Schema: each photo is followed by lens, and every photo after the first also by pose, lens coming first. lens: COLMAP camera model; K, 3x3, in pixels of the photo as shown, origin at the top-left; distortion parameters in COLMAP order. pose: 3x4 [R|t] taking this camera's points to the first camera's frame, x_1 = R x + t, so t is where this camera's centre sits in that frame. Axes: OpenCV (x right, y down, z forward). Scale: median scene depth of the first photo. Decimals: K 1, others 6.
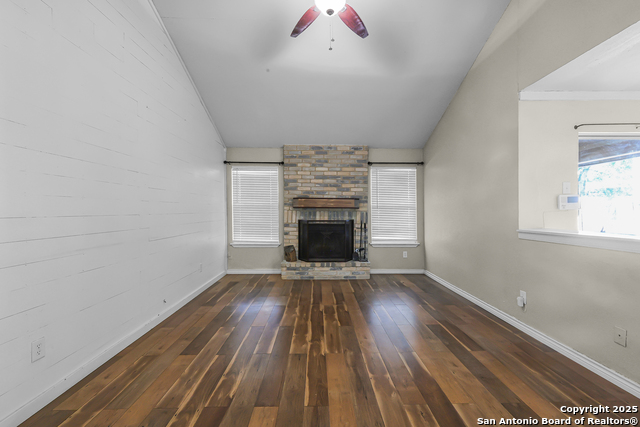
lens RADIAL K [[279.2, 0, 321.2], [0, 279.2, 211.5], [0, 0, 1]] dist [0.001608, 0.001212]
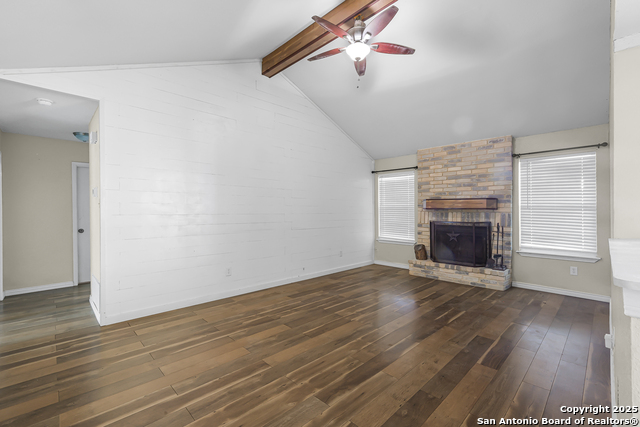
lens RADIAL K [[279.2, 0, 318.4], [0, 279.2, 211.3], [0, 0, 1]] dist [0.001608, 0.001212]
pose [[0.678019, -0.000347, -0.735044, 0.396191], [-0.004285, 0.999981, -0.004425, 0.001841], [0.735032, 0.006150, 0.678005, -0.006425]]
